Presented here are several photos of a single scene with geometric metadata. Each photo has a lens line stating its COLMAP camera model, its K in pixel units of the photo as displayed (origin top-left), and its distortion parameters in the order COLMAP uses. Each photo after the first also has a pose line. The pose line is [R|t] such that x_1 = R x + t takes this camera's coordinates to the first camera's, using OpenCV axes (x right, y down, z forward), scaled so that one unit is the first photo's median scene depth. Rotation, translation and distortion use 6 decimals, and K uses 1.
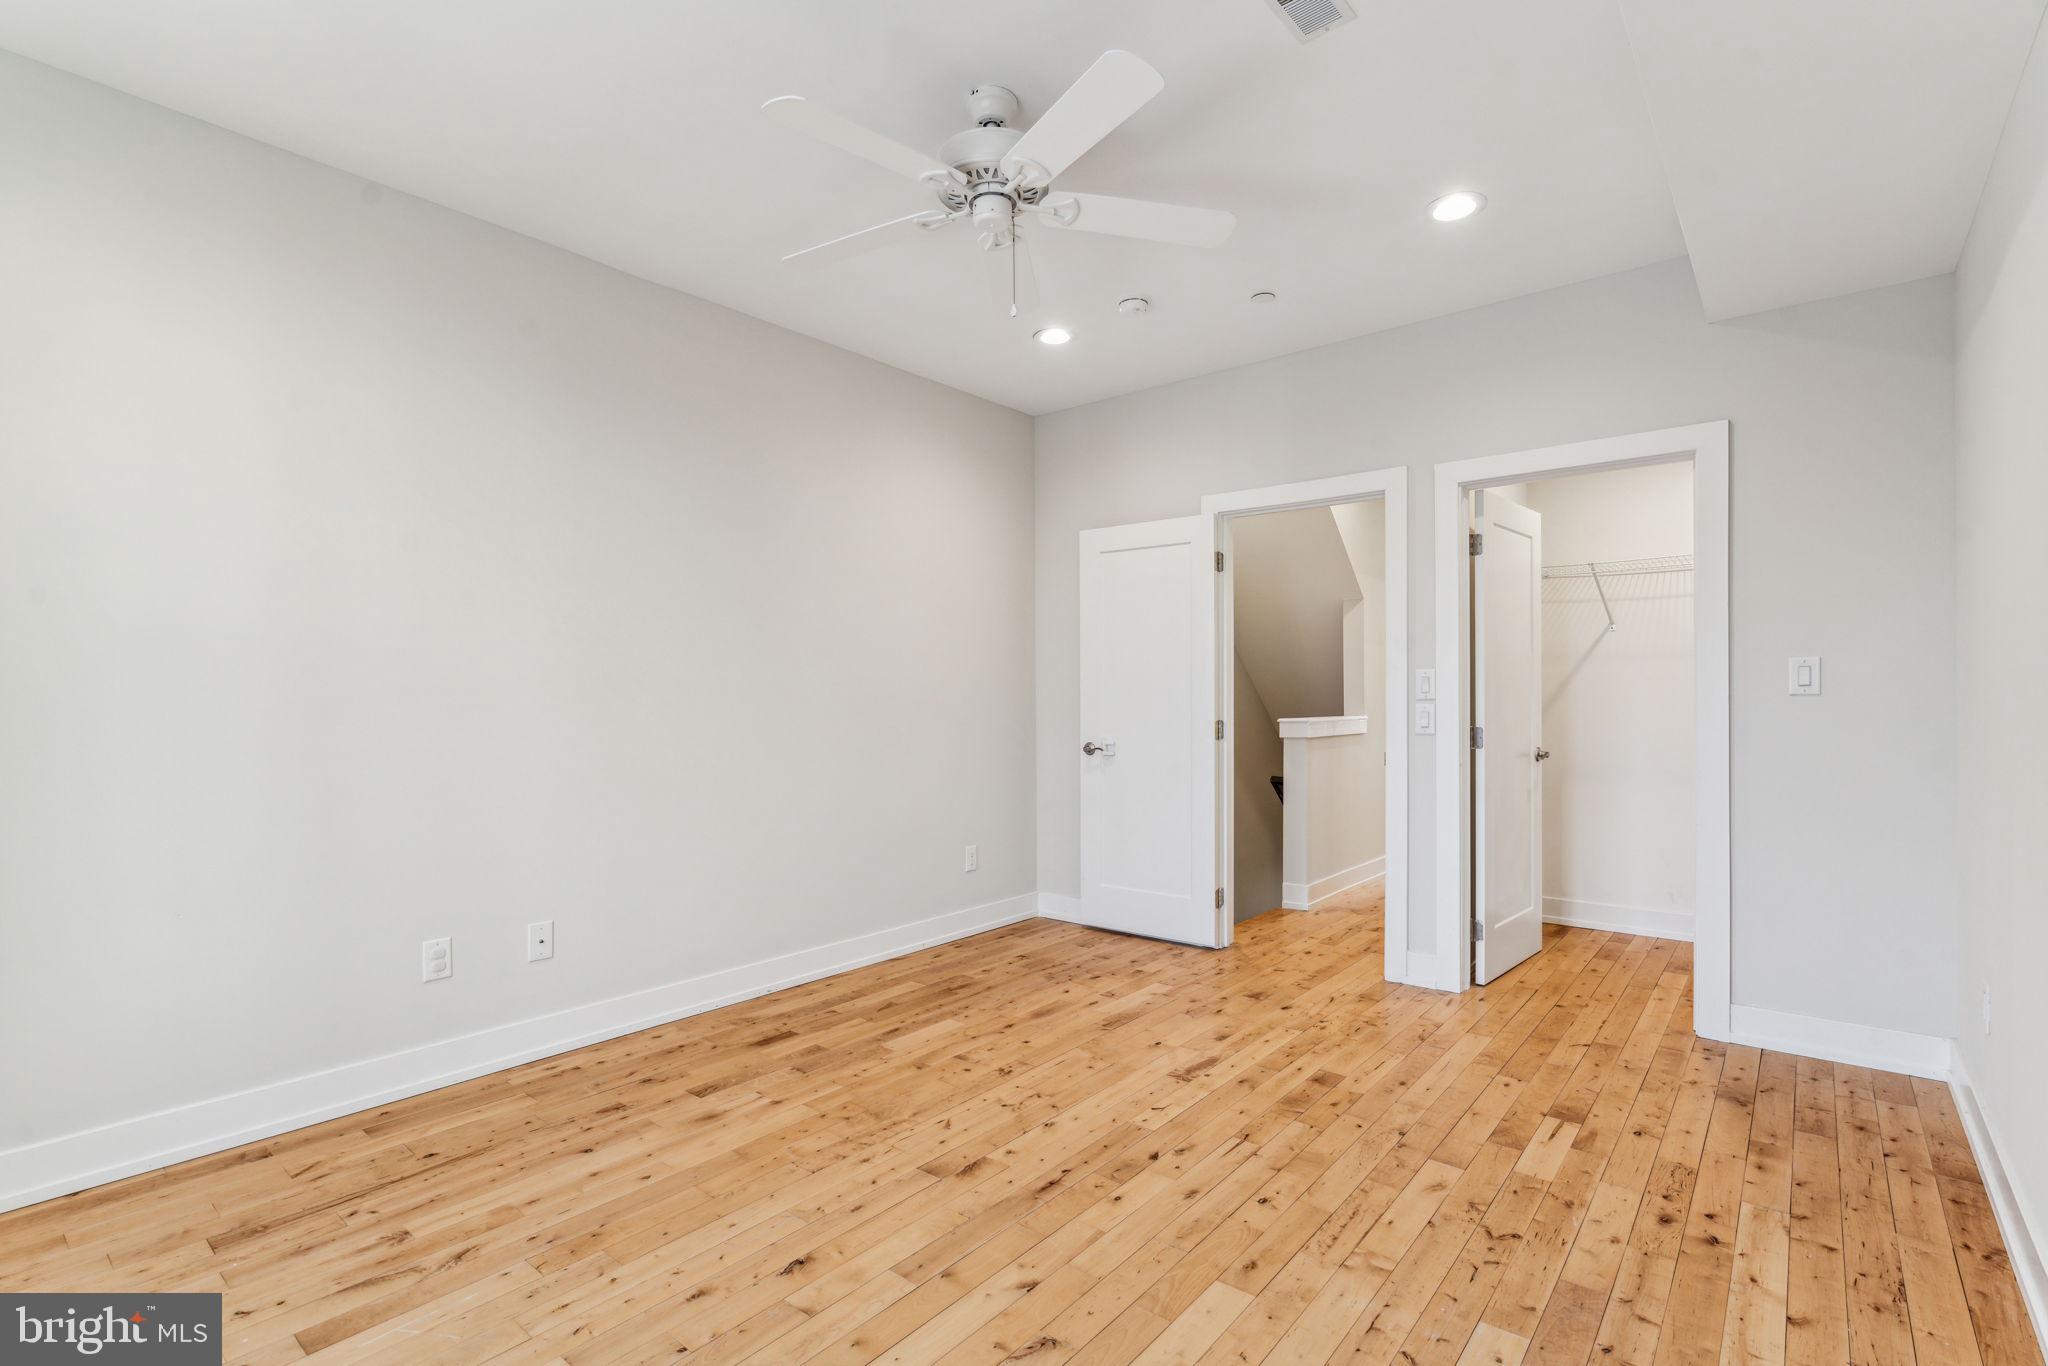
lens RADIAL K [[943.1, 0, 1010.2], [0, 943.1, 697.8], [0, 0, 1]] dist [-0.006490, 0.003327]
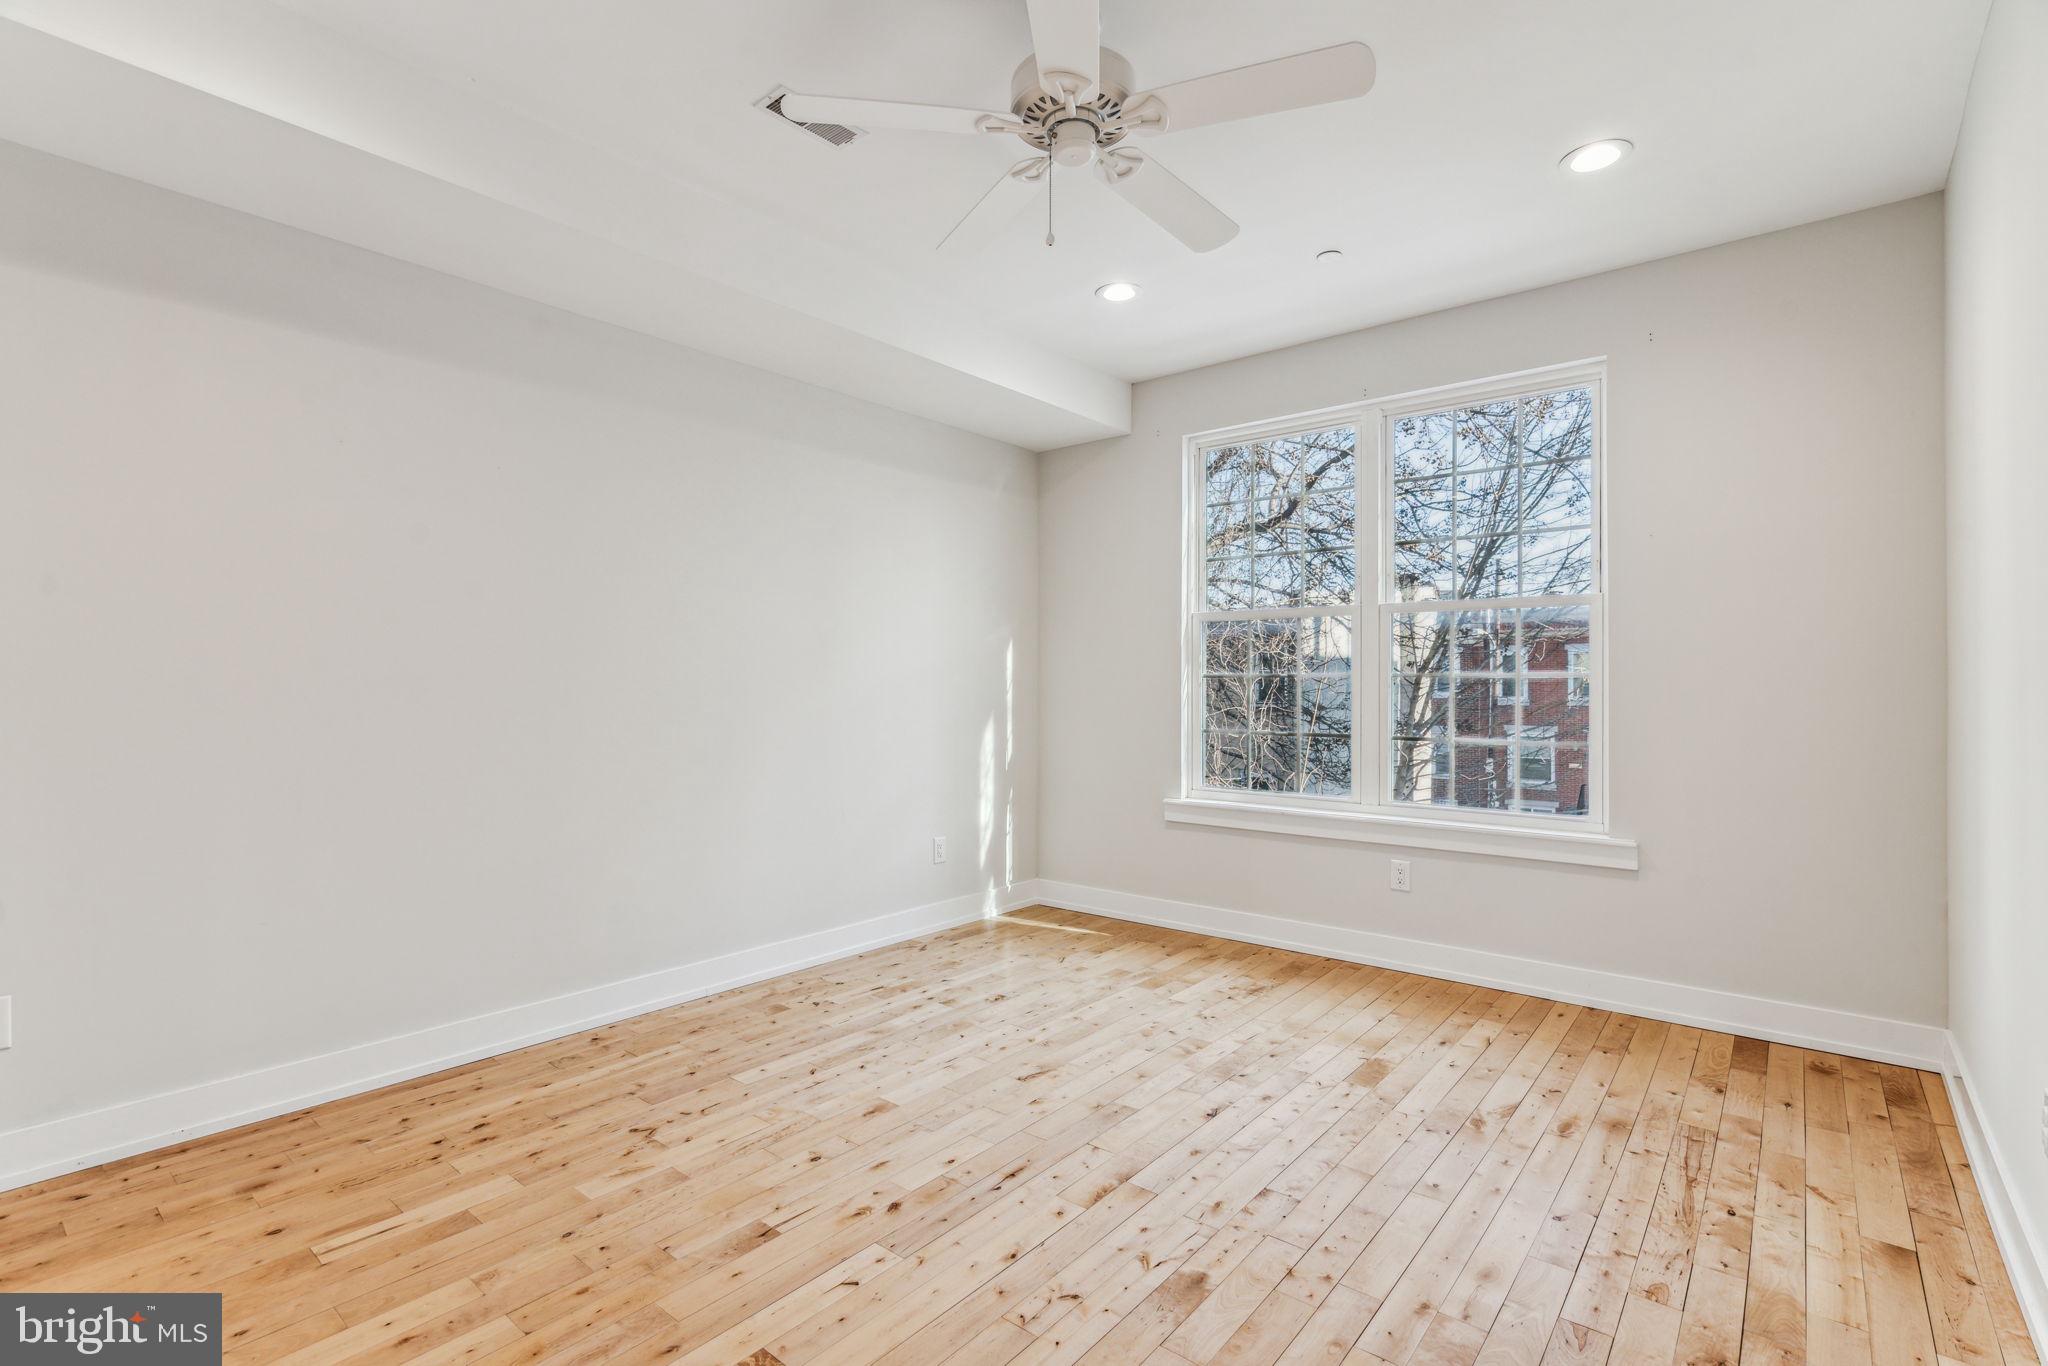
lens RADIAL K [[943.1, 0, 1030.9], [0, 943.1, 670.2], [0, 0, 1]] dist [-0.006490, 0.003327]
pose [[-0.999791, 0.002919, -0.020234, 0.036753], [0.003343, 0.999775, -0.020963, 0.005329], [0.020168, -0.021026, -0.999575, 1.644665]]
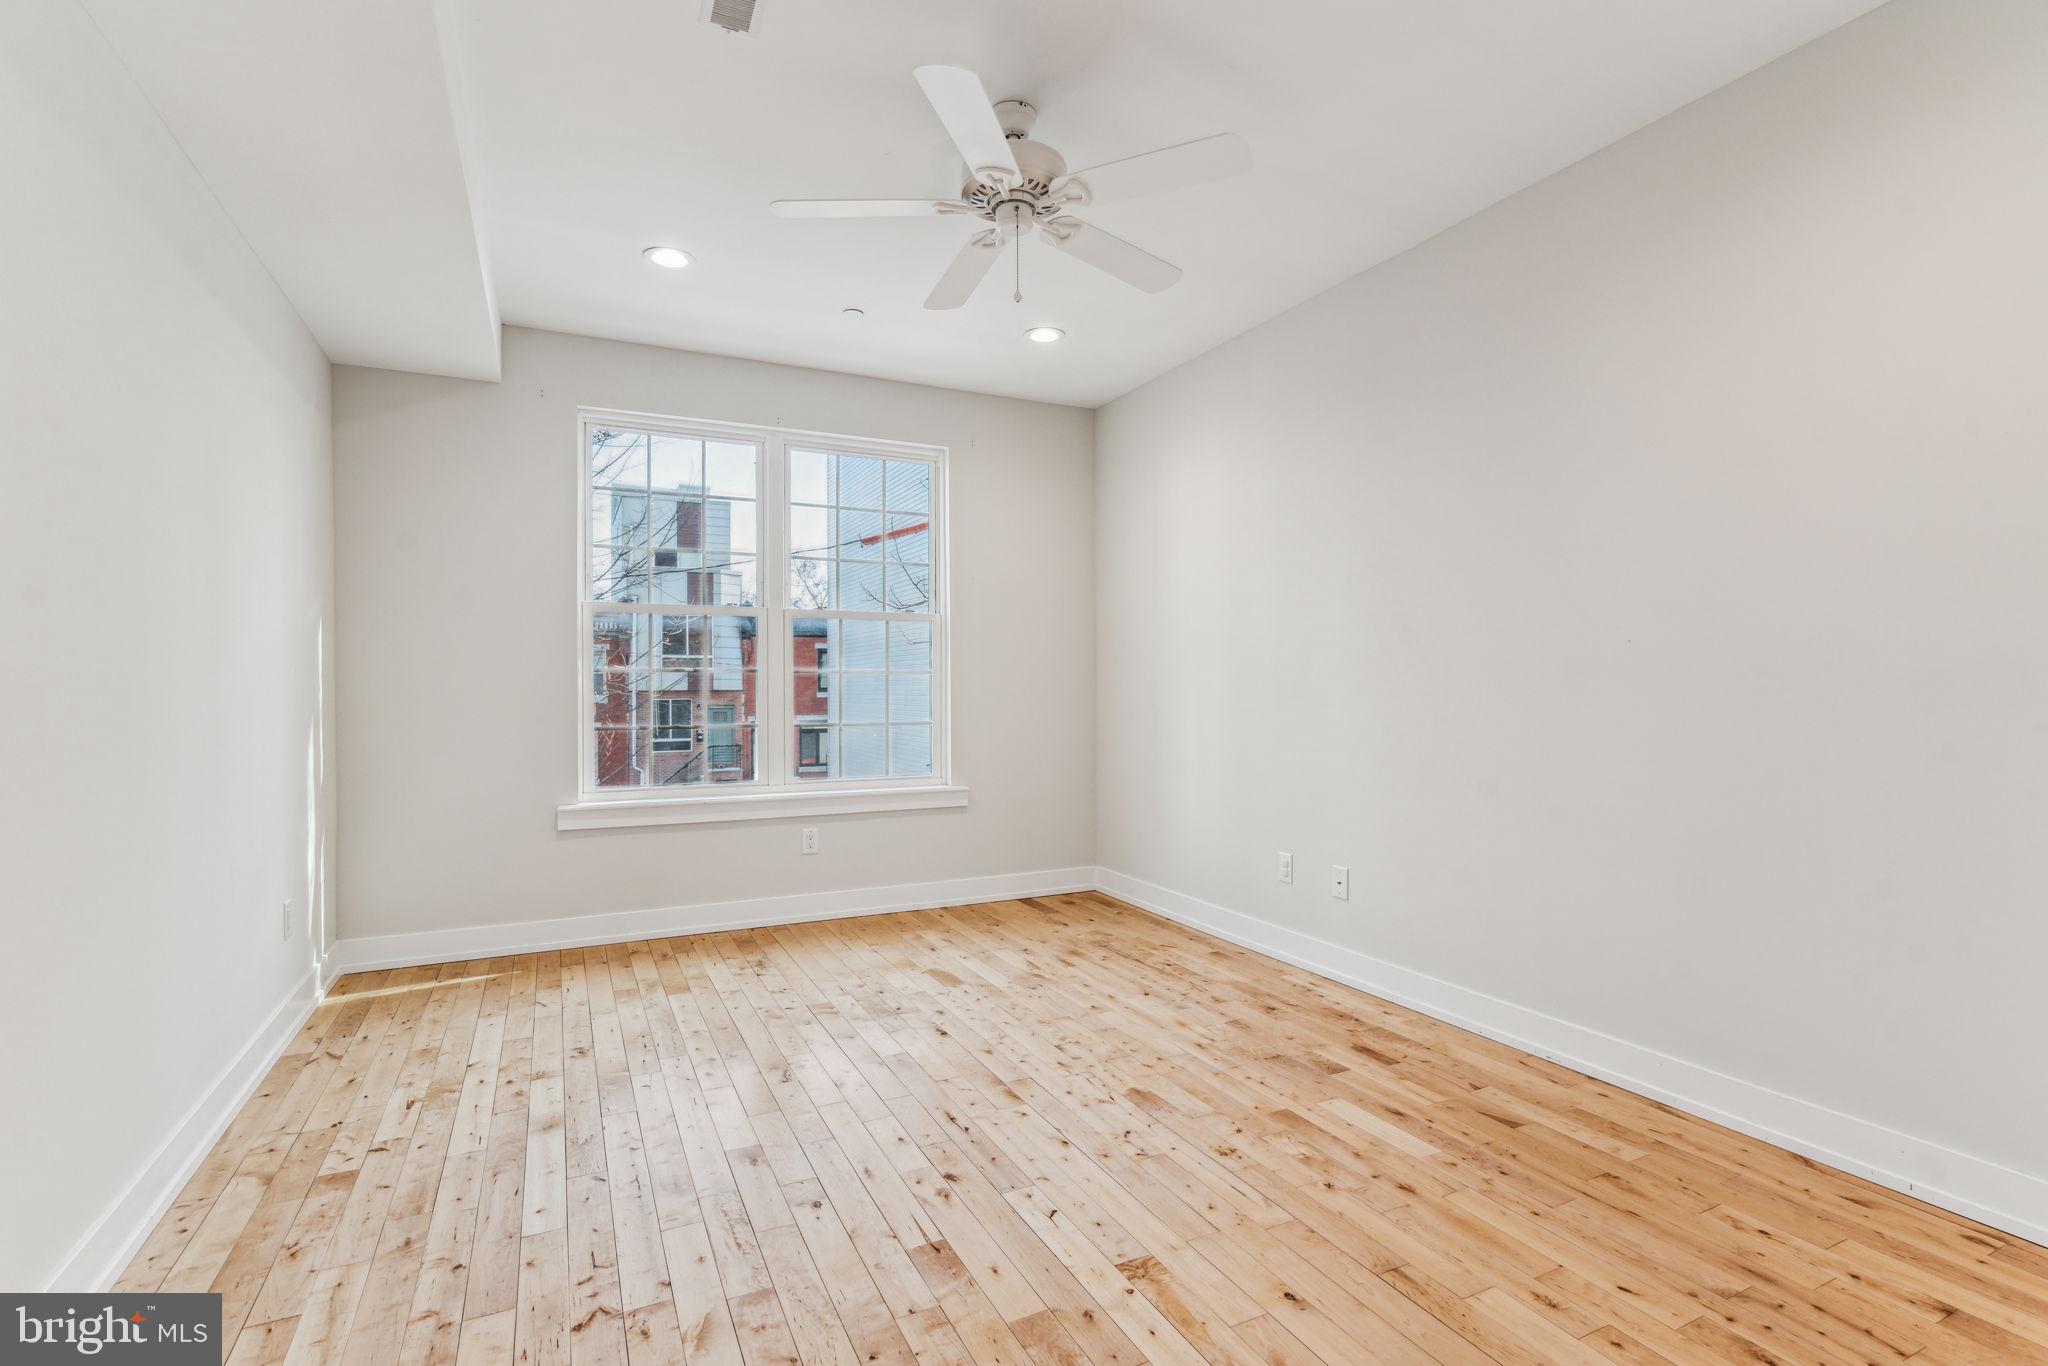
lens RADIAL K [[943.1, 0, 1018.0], [0, 943.1, 689.2], [0, 0, 1]] dist [-0.006490, 0.003327]
pose [[-0.396254, 0.008848, -0.918098, 0.837717], [0.005309, 0.999959, 0.007345, 0.005950], [0.918126, -0.001964, -0.396285, 1.238911]]
